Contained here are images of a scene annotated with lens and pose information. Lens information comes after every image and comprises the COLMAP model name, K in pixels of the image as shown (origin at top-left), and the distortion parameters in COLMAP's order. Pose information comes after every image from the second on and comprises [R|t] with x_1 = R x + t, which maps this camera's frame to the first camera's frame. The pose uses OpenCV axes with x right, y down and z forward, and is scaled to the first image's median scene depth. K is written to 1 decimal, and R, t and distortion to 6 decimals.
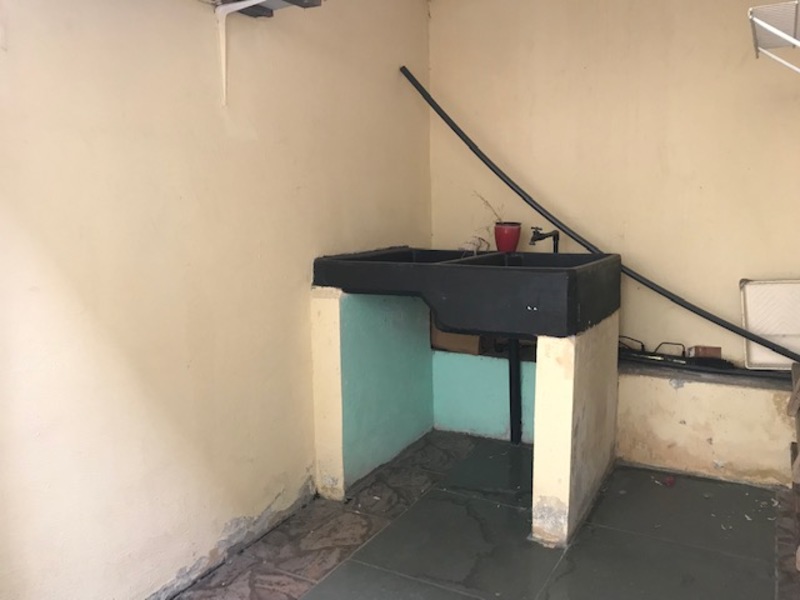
lens RADIAL K [[671.7, 0, 405.7], [0, 671.7, 302.3], [0, 0, 1]] dist [0.012310, -0.016365]
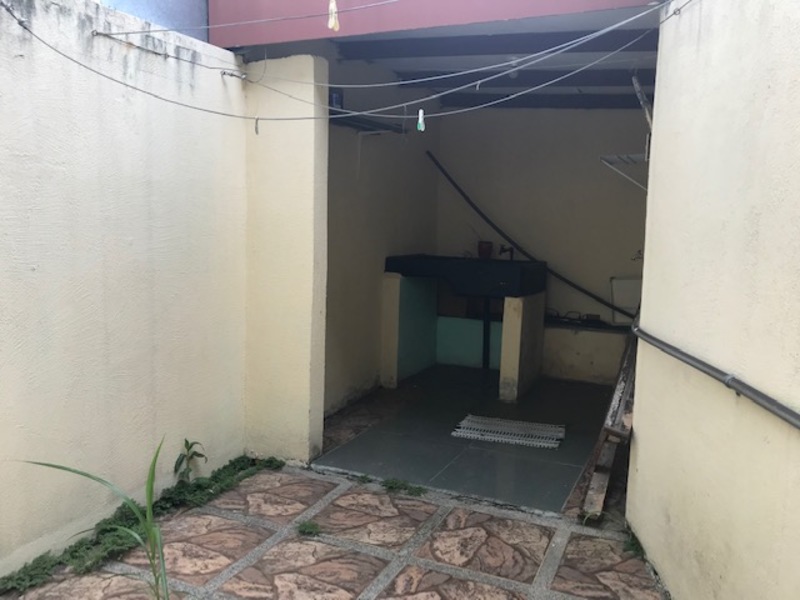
lens RADIAL K [[671.7, 0, 395.6], [0, 671.7, 298.5], [0, 0, 1]] dist [0.012310, -0.016365]
pose [[0.997031, 0.031621, 0.070208, -0.214364], [-0.029717, 0.999166, -0.027997, 0.091540], [-0.071034, 0.025827, 0.997139, -0.782240]]
